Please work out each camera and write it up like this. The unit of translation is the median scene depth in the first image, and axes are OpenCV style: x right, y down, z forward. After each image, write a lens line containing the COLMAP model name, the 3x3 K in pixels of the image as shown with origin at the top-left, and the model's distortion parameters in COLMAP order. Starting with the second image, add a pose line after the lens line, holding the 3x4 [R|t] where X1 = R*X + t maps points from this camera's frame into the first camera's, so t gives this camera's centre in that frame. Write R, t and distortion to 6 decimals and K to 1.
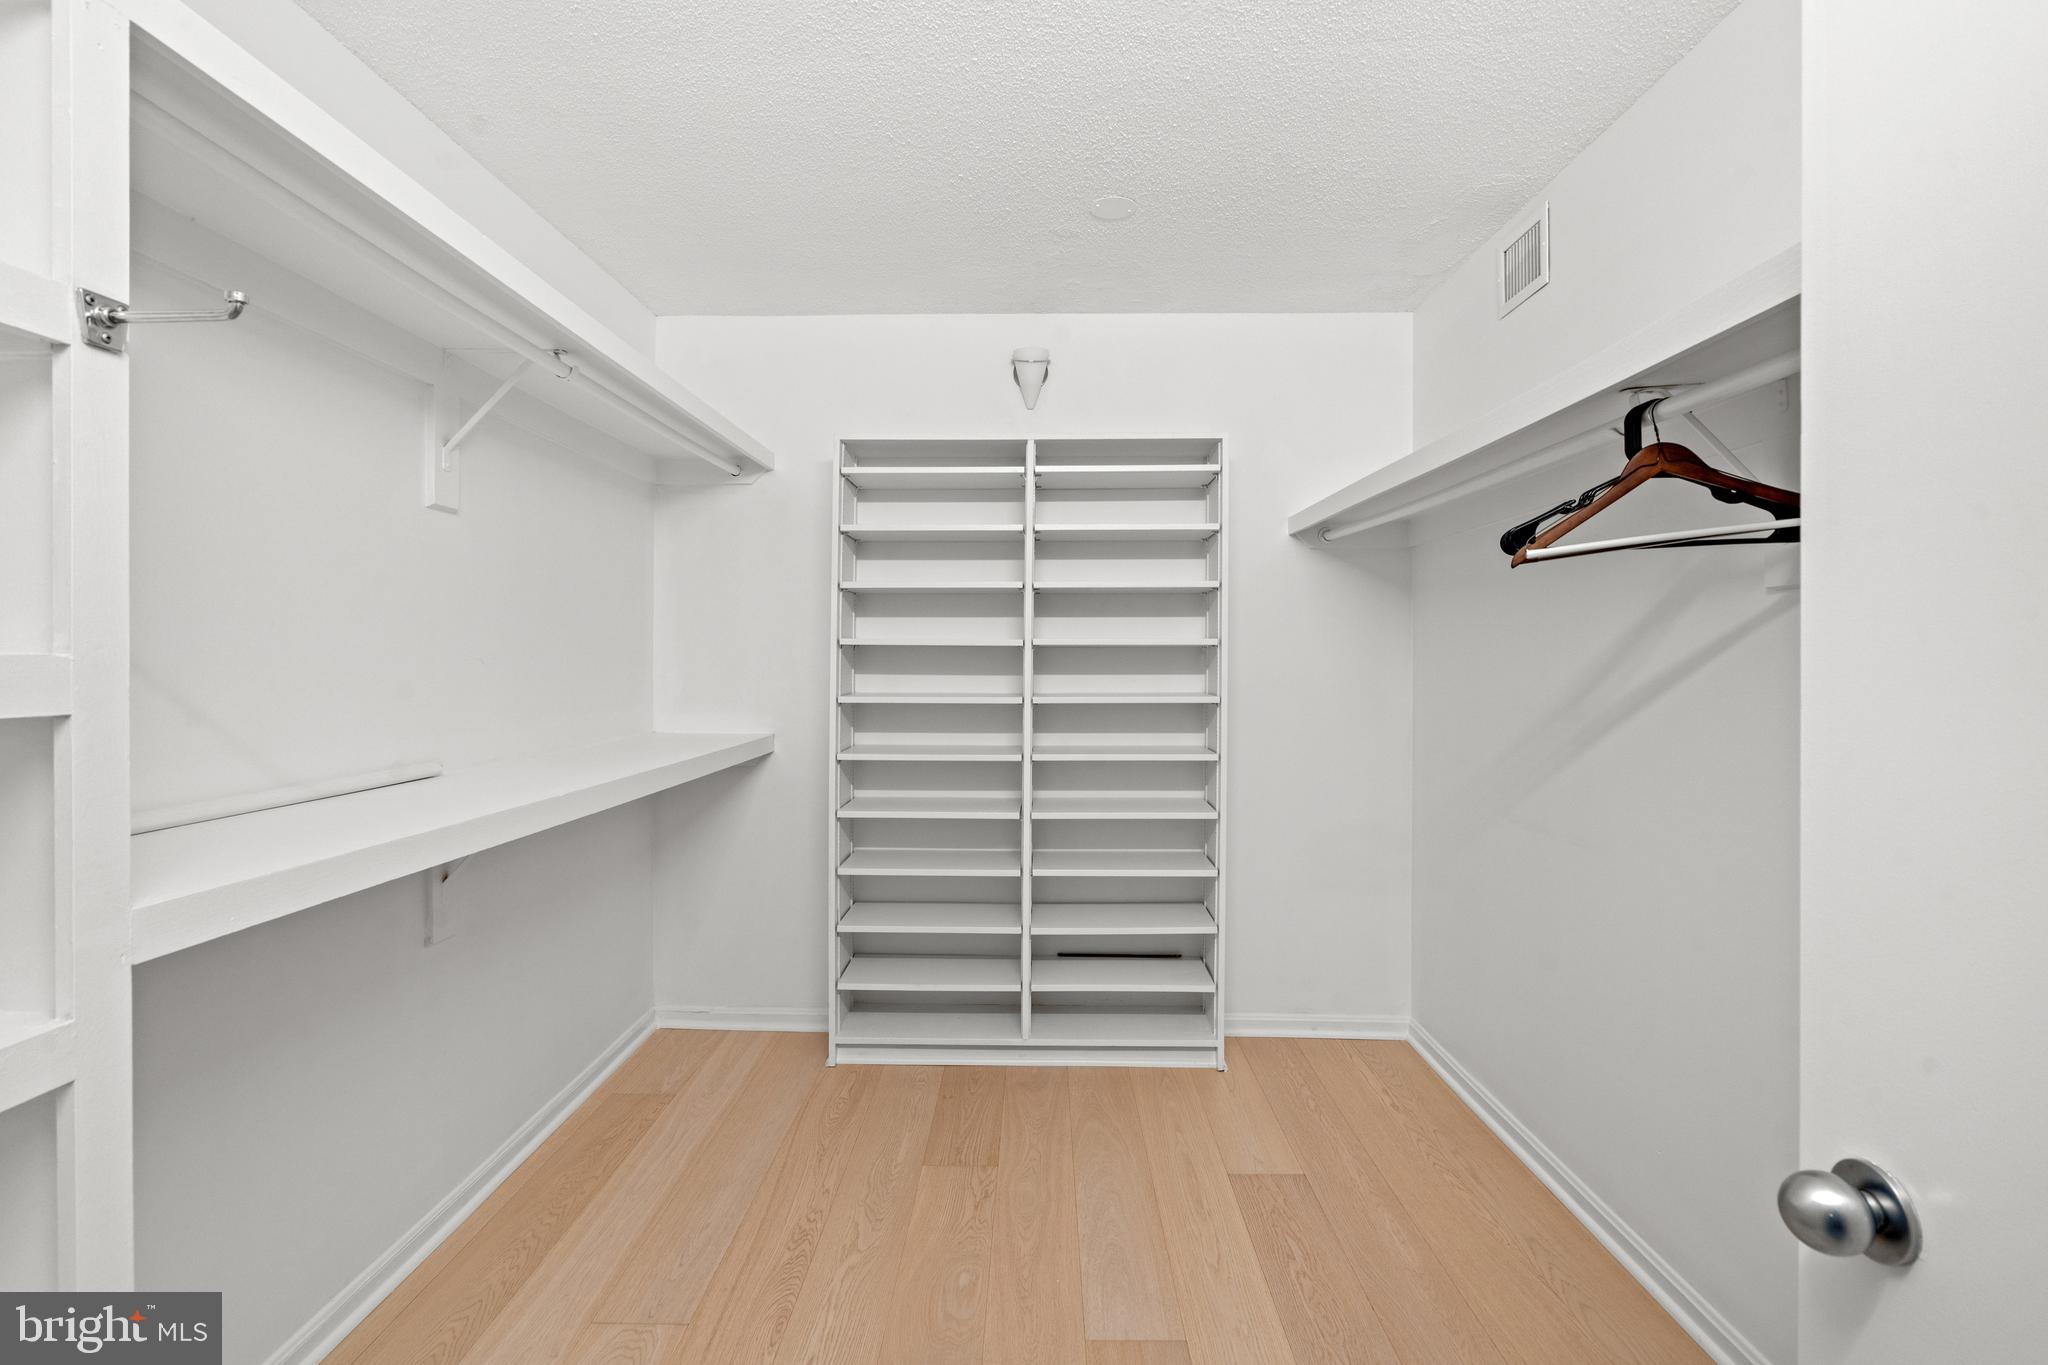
lens RADIAL K [[932.1, 0, 1020.2], [0, 932.1, 667.2], [0, 0, 1]] dist [0.001380, 0.000187]
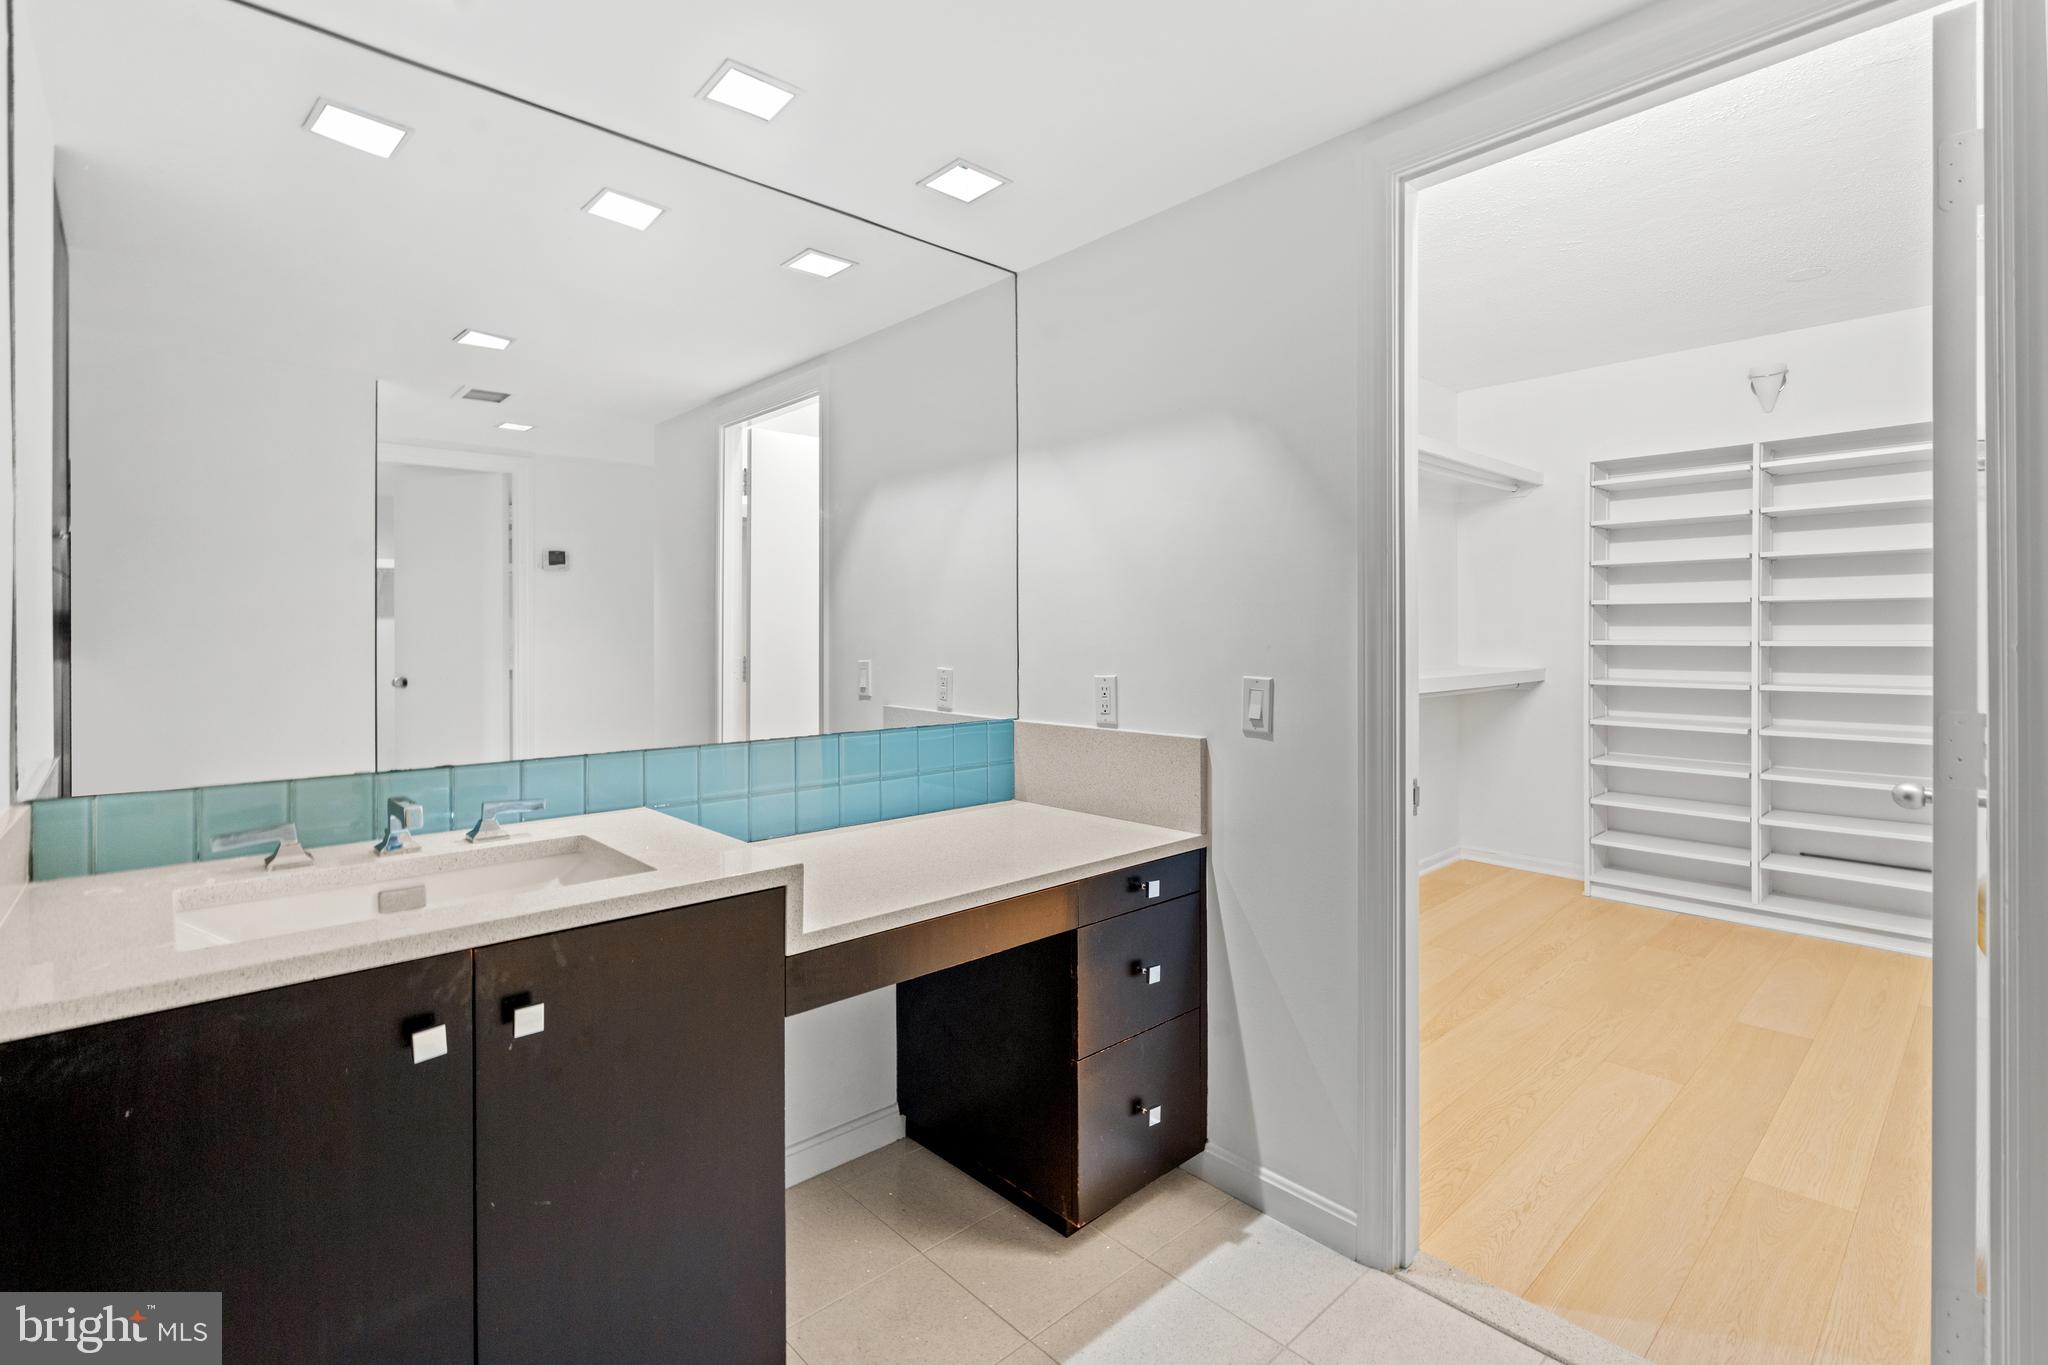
lens RADIAL K [[932.1, 0, 1024.6], [0, 932.1, 626.3], [0, 0, 1]] dist [0.001380, 0.000187]
pose [[0.693705, -0.007917, -0.720215, 0.230667], [-0.001046, 0.999927, -0.012000, 0.027337], [0.720258, 0.009077, 0.693647, -0.614167]]
